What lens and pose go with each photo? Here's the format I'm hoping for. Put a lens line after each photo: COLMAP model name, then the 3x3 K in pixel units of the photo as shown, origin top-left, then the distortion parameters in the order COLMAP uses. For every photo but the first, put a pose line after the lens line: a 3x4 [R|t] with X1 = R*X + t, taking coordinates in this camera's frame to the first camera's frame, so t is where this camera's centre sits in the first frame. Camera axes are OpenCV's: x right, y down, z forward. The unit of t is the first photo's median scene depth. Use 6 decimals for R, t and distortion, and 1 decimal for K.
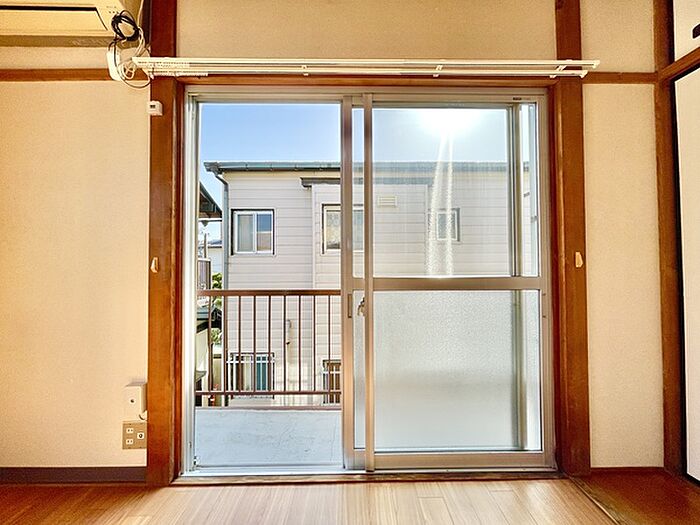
lens RADIAL K [[283.2, 0, 358.2], [0, 283.2, 261.6], [0, 0, 1]] dist [-0.000181, 0.000243]
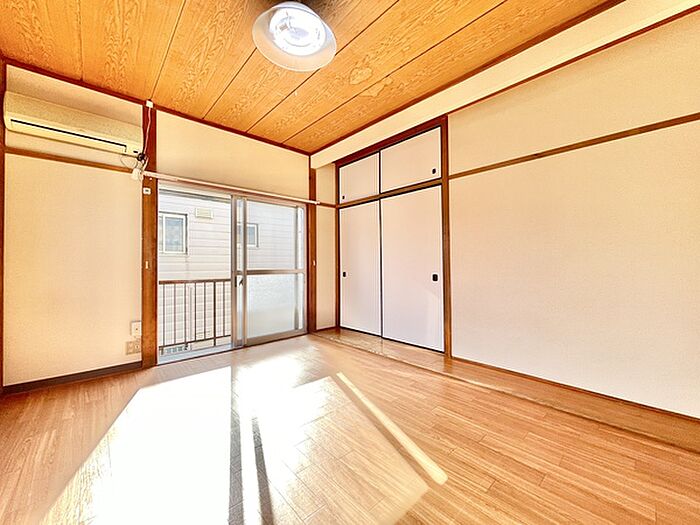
lens RADIAL K [[283.2, 0, 358.2], [0, 283.2, 261.6], [0, 0, 1]] dist [-0.000181, 0.000243]
pose [[0.736930, 0.006365, 0.675939, -0.947281], [-0.013666, 0.999892, 0.005484, -0.047976], [-0.675831, -0.013279, 0.736937, -1.583089]]
